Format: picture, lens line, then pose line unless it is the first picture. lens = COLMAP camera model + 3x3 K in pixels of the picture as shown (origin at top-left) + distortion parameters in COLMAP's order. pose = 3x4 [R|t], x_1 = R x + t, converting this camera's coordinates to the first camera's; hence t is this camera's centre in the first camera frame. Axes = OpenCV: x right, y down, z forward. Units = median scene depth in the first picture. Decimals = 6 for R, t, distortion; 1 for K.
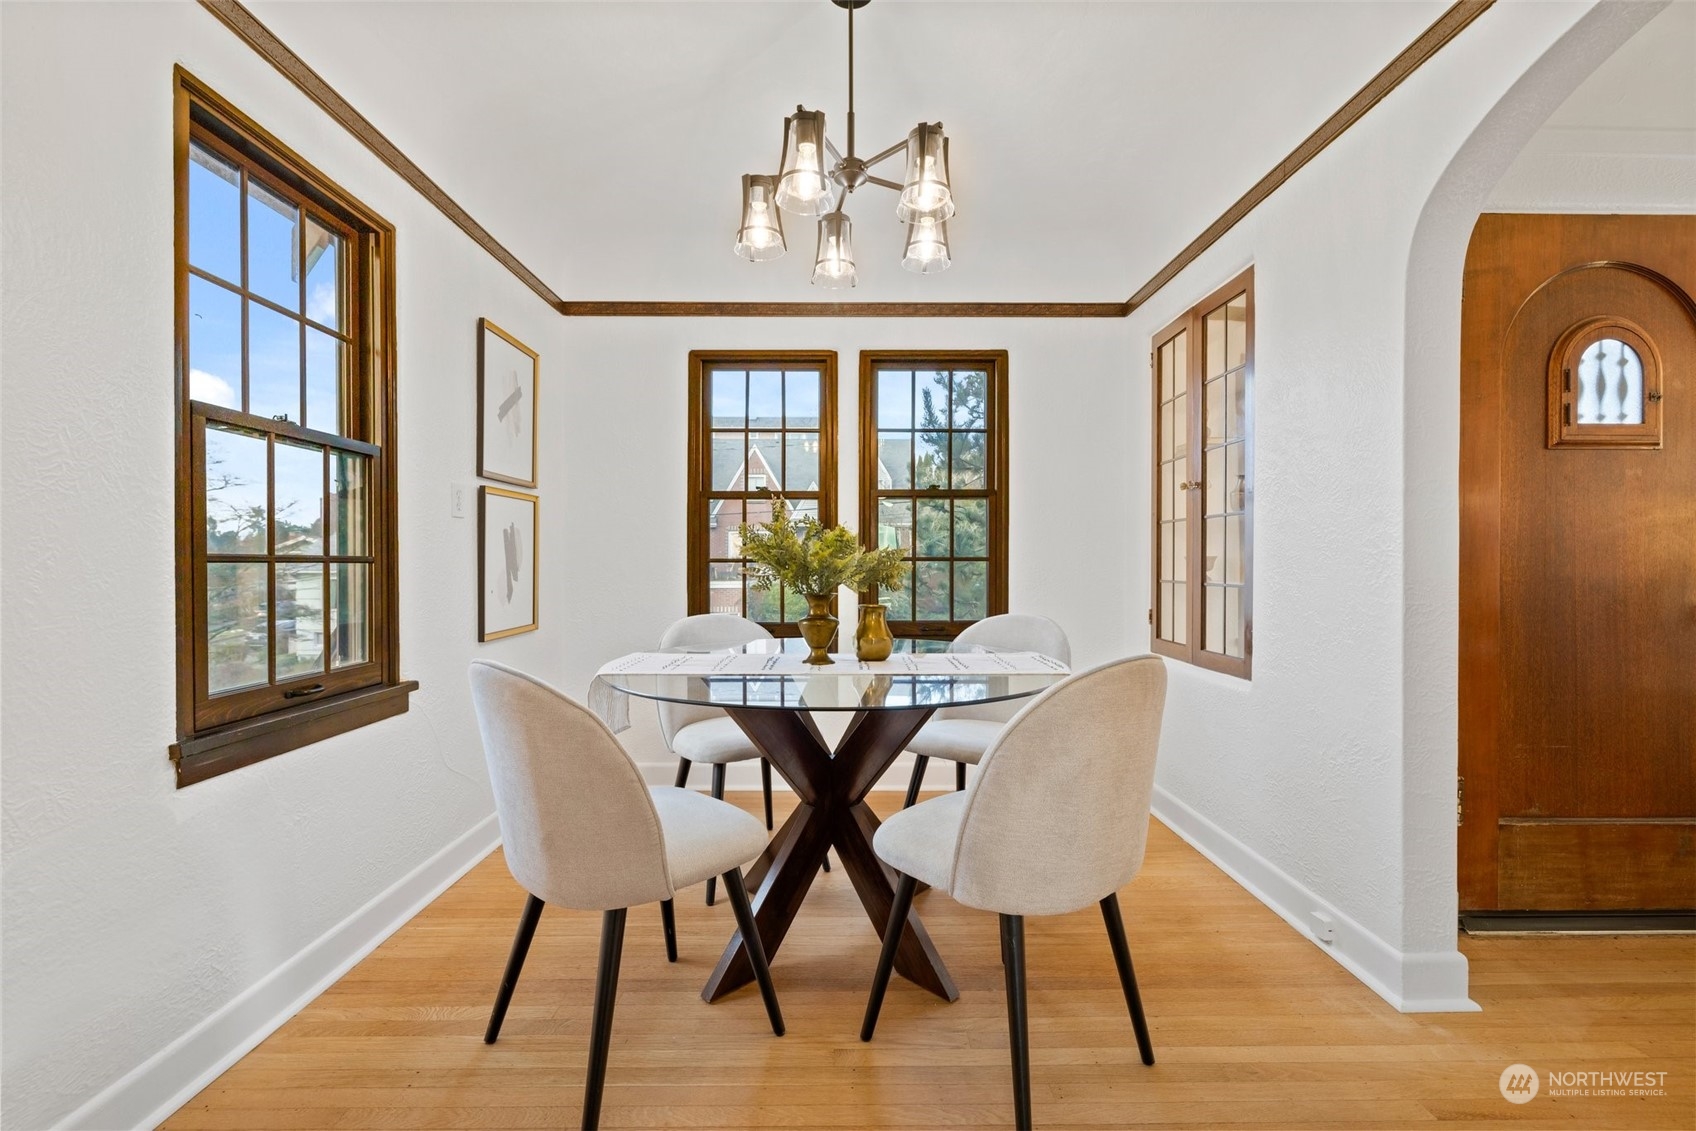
lens RADIAL K [[699.4, 0, 848.0], [0, 699.4, 565.5], [0, 0, 1]] dist [0.001197, 0.000072]
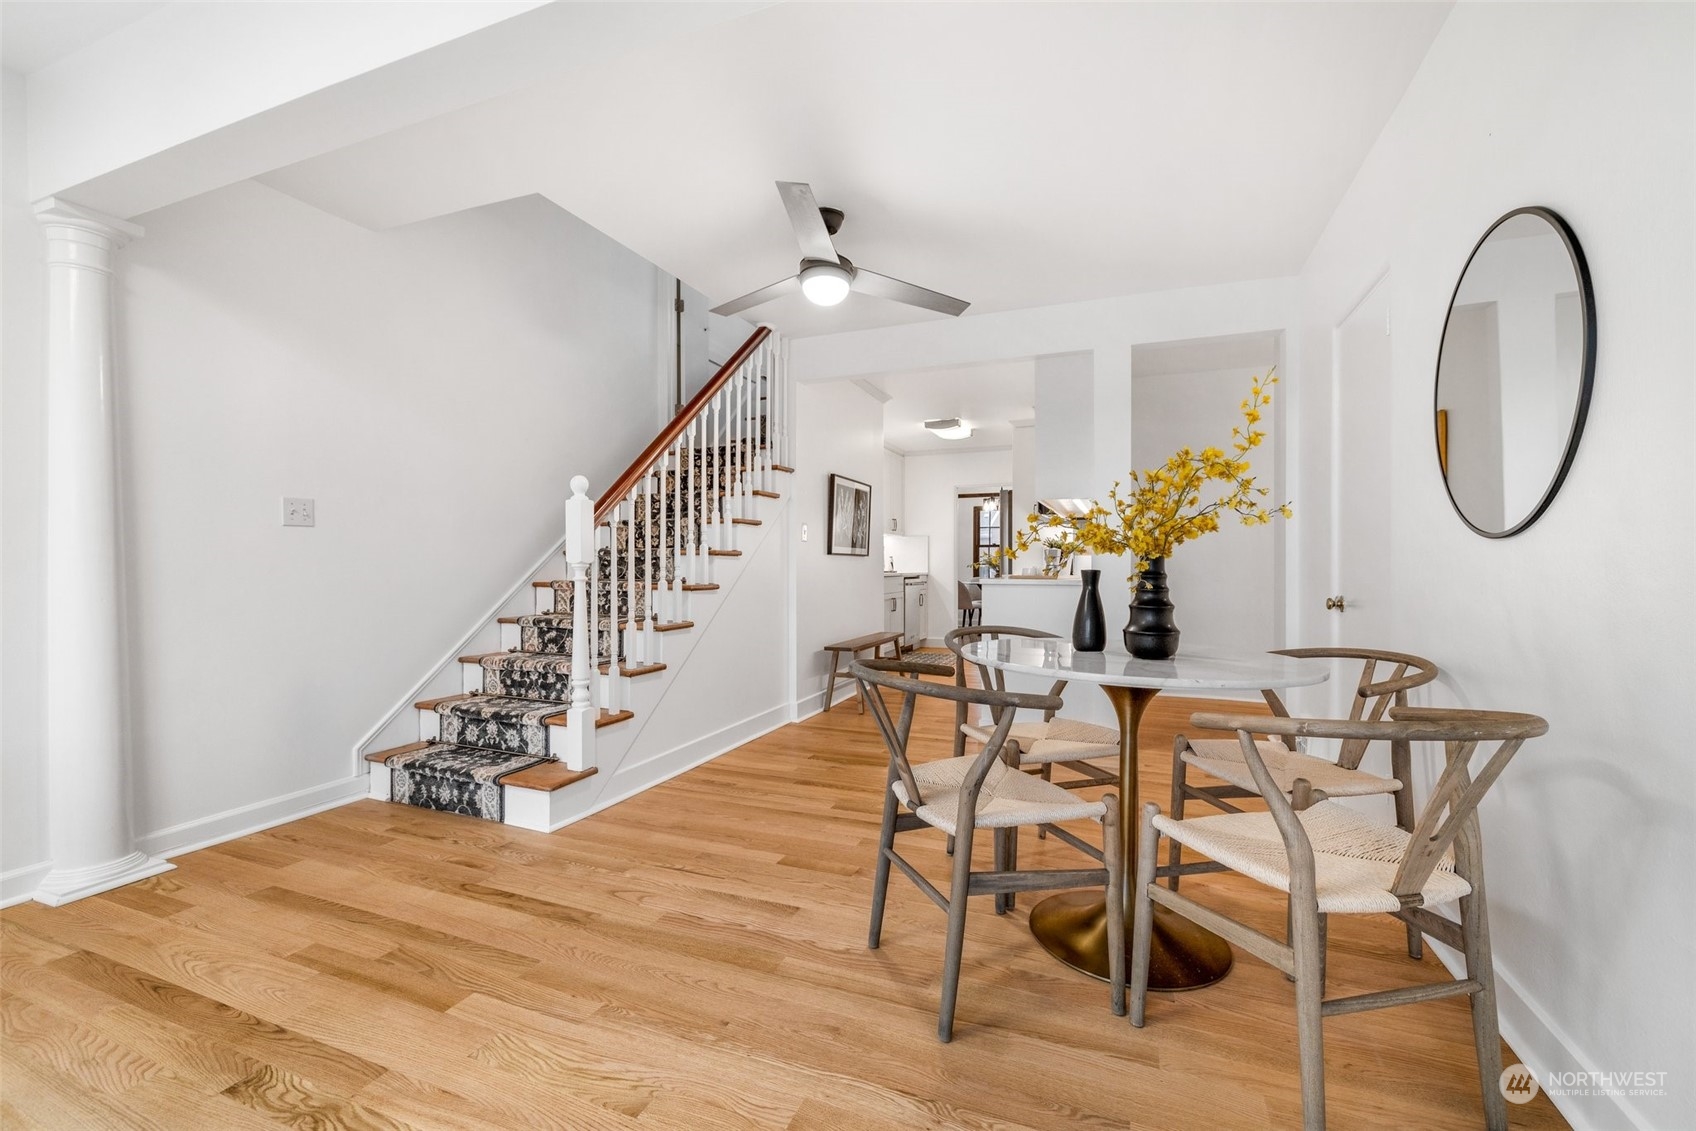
lens RADIAL K [[711.7, 0, 846.7], [0, 711.7, 571.0], [0, 0, 1]] dist [-0.001281, 0.000120]
pose [[0.925135, 0.004360, -0.379612, 0.965704], [-0.002342, 0.999981, 0.005776, 0.015045], [0.379630, -0.004455, 0.925128, -4.545492]]
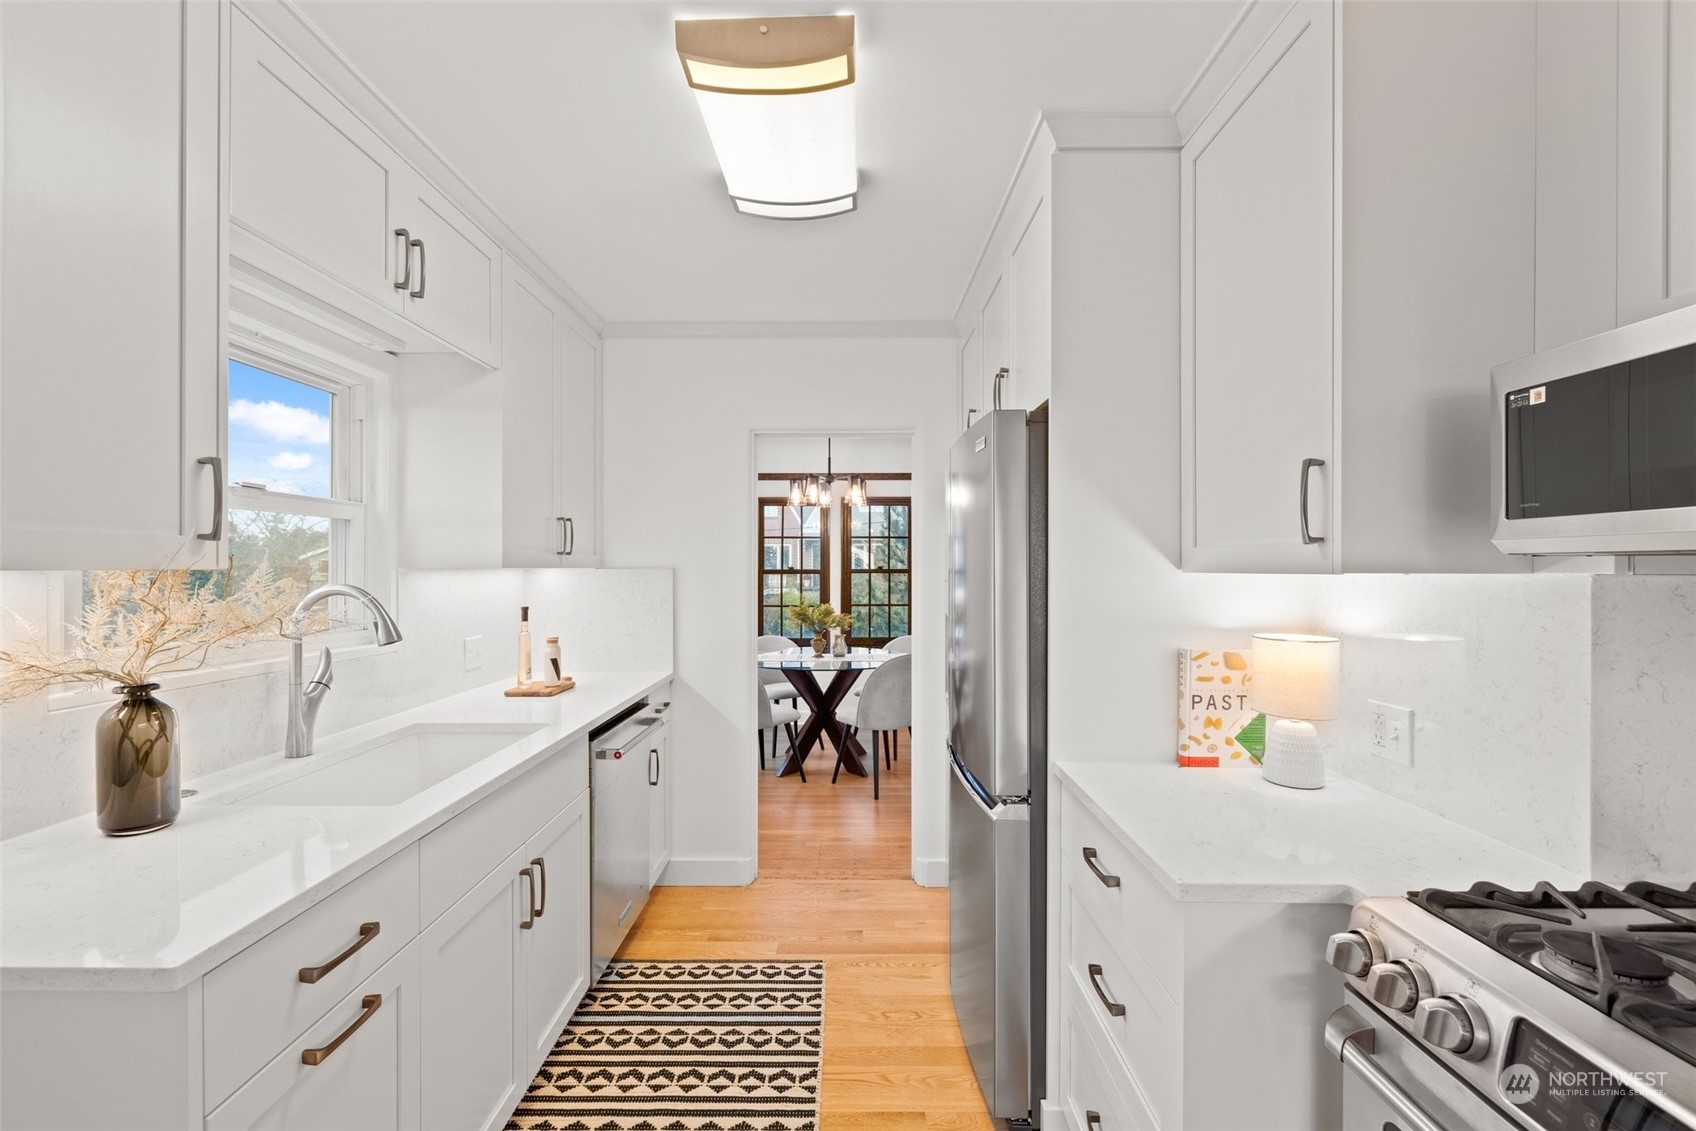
lens RADIAL K [[711.7, 0, 846.7], [0, 711.7, 571.0], [0, 0, 1]] dist [-0.001281, 0.000120]
pose [[0.999886, -0.000266, -0.015106, 0.102397], [0.000341, 0.999988, 0.004949, -0.192701], [0.015105, -0.004954, 0.999874, -1.624010]]
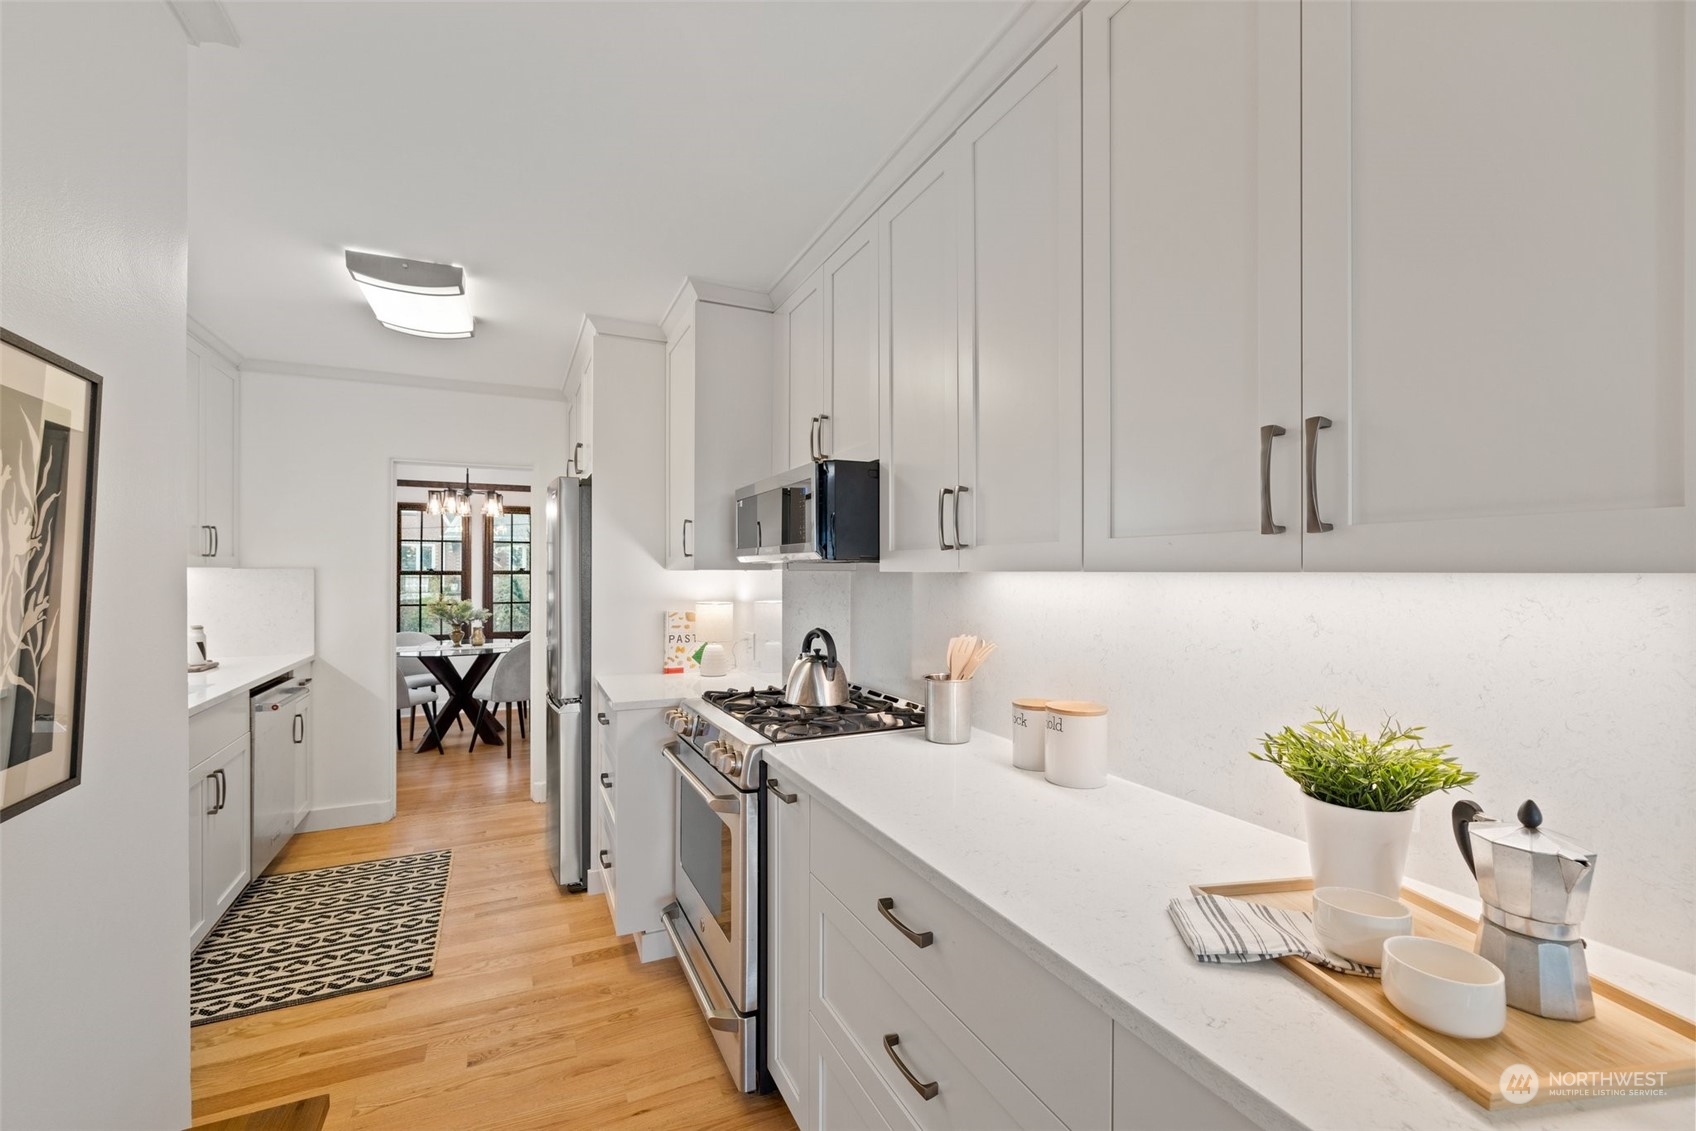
lens RADIAL K [[711.7, 0, 846.7], [0, 711.7, 571.0], [0, 0, 1]] dist [-0.001281, 0.000120]
pose [[0.908596, 0.000987, 0.417676, 0.198099], [-0.001359, 0.999999, 0.000595, -0.186567], [-0.417675, -0.001108, 0.908596, -2.416754]]
